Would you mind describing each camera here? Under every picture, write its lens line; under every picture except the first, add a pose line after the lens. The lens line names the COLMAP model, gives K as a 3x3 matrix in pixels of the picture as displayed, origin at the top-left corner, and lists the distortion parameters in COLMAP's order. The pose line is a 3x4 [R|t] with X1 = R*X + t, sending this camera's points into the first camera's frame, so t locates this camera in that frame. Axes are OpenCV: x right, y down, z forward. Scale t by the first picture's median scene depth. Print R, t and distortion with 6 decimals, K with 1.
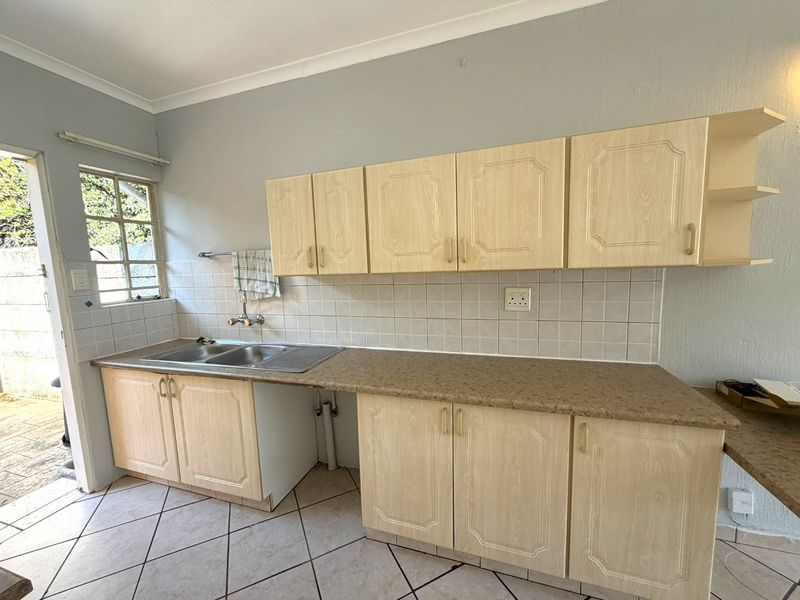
lens RADIAL K [[318.5, 0, 400.4], [0, 318.5, 300.8], [0, 0, 1]] dist [0.000336, -0.000265]
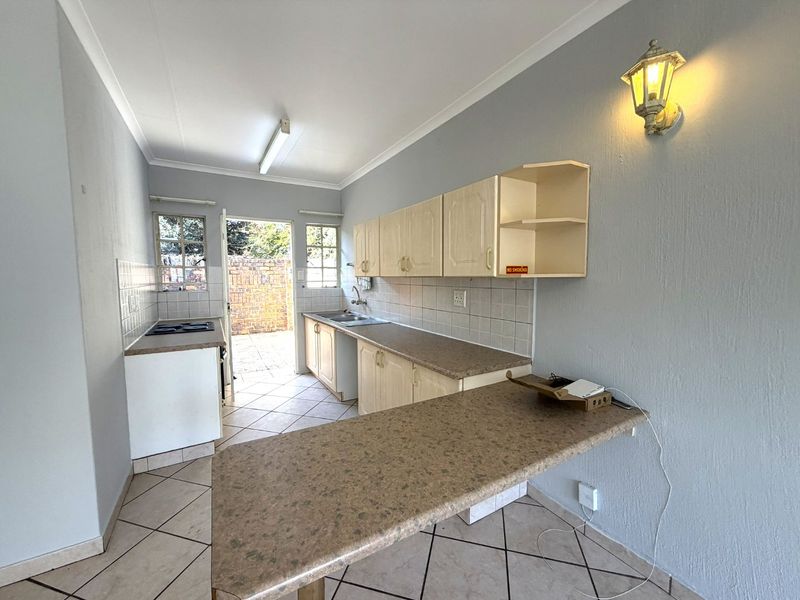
lens RADIAL K [[318.5, 0, 397.2], [0, 318.5, 301.8], [0, 0, 1]] dist [0.000336, -0.000265]
pose [[0.748523, 0.084213, -0.657739, 0.902558], [-0.093796, 0.995376, 0.020699, 0.005897], [0.656441, 0.046200, 0.752961, -0.199977]]
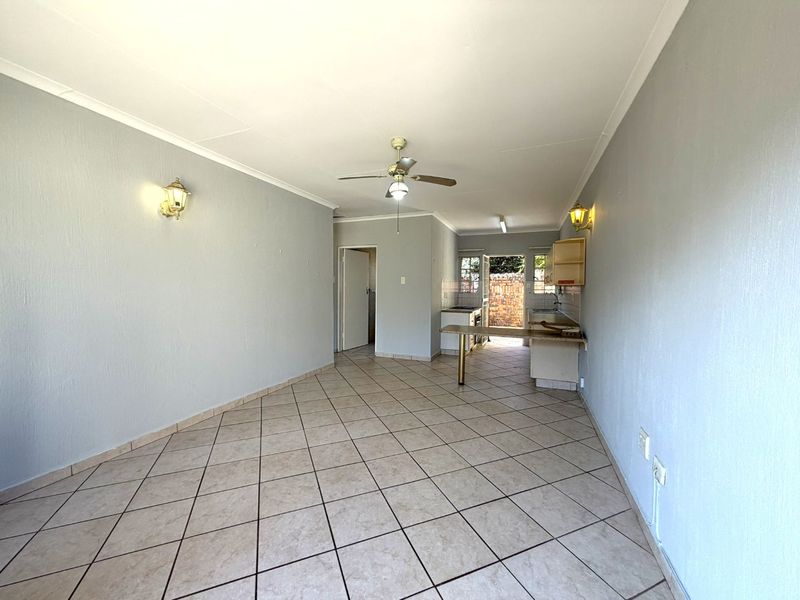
lens RADIAL K [[318.5, 0, 400.1], [0, 318.5, 299.9], [0, 0, 1]] dist [0.000336, -0.000265]
pose [[-0.056271, 0.070492, -0.995924, 2.562348], [-0.115226, 0.990381, 0.076610, -0.016070], [0.991744, 0.119067, -0.047607, -0.249962]]
